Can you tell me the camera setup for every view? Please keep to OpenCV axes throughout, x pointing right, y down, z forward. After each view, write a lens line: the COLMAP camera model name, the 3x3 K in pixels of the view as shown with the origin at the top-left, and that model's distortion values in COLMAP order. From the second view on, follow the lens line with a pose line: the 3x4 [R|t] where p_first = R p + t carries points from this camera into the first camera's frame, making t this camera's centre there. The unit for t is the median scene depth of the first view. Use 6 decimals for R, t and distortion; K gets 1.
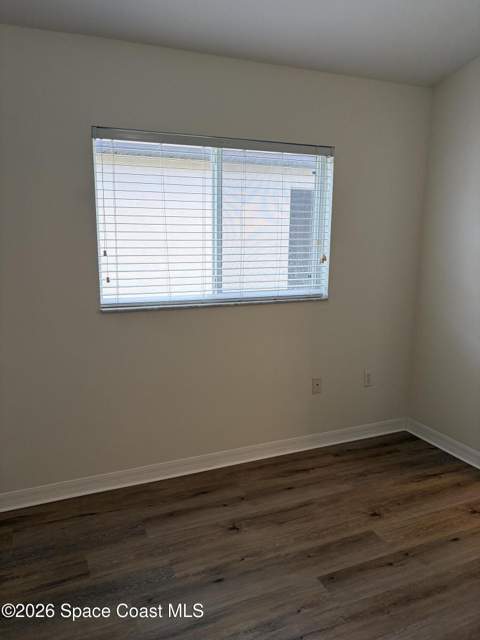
lens RADIAL K [[493.2, 0, 240.6], [0, 493.2, 318.8], [0, 0, 1]] dist [0.037315, -0.054587]
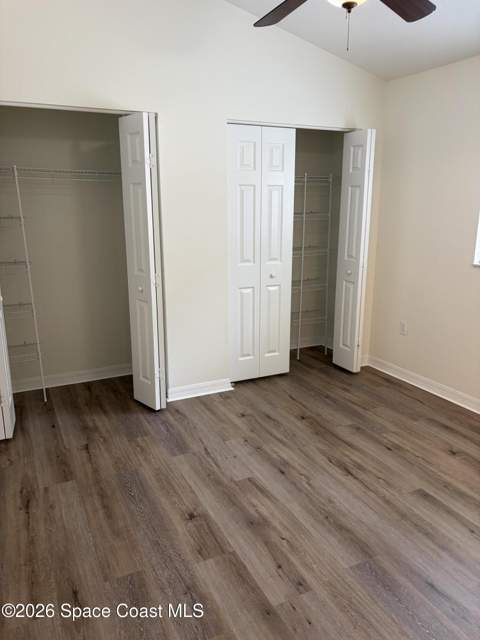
lens RADIAL K [[493.2, 0, 241.6], [0, 493.2, 320.4], [0, 0, 1]] dist [0.037315, -0.054587]
pose [[0.024759, 0.233629, -0.972011, 1.239871], [-0.142760, 0.963170, 0.227867, -0.129571], [0.989448, 0.133122, 0.057200, 0.374797]]
